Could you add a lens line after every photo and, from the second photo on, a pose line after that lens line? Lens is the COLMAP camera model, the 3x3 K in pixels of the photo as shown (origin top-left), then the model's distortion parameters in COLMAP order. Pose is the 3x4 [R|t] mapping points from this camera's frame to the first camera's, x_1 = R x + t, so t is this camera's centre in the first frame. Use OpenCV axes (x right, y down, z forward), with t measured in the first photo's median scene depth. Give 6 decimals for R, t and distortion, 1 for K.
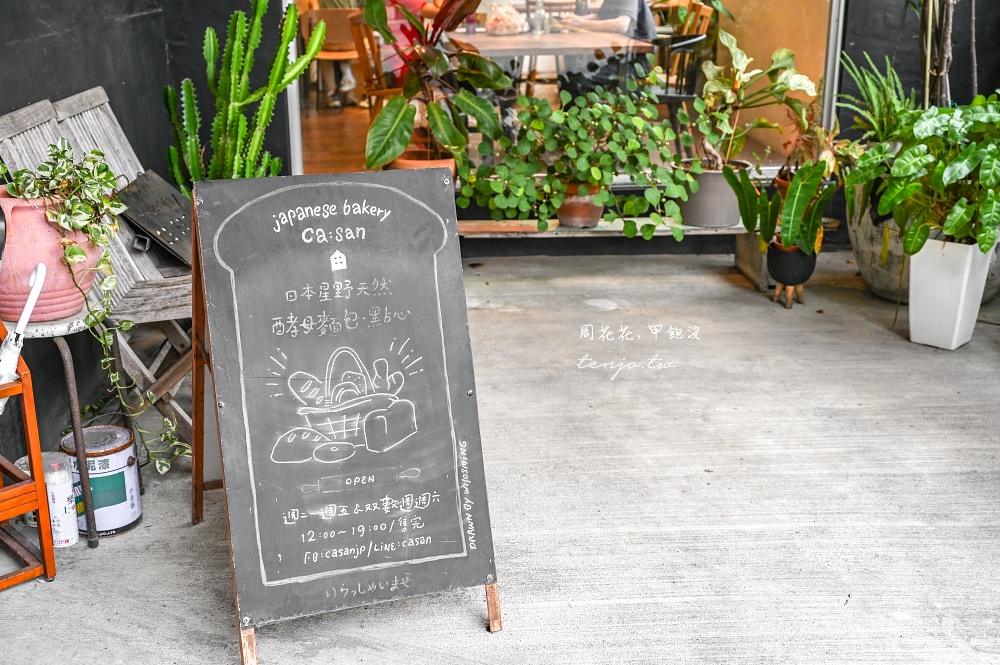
lens RADIAL K [[1335.2, 0, 499.0], [0, 1335.2, 355.2], [0, 0, 1]] dist [-0.005412, 0.043044]
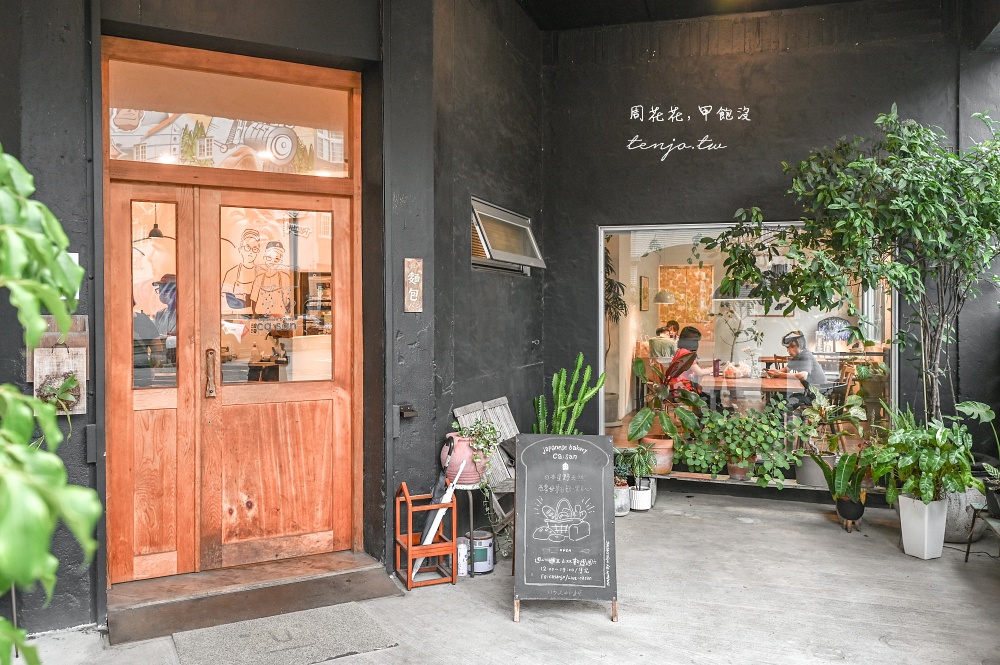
lens RADIAL K [[791.0, 0, 500.0], [0, 791.0, 332.5], [0, 0, 1]] dist [0.037546, -0.000604]
pose [[0.946758, 0.026310, -0.320868, 0.211945], [-0.114085, 0.959398, -0.257952, 0.079494], [0.301054, 0.280825, 0.911320, -0.472941]]
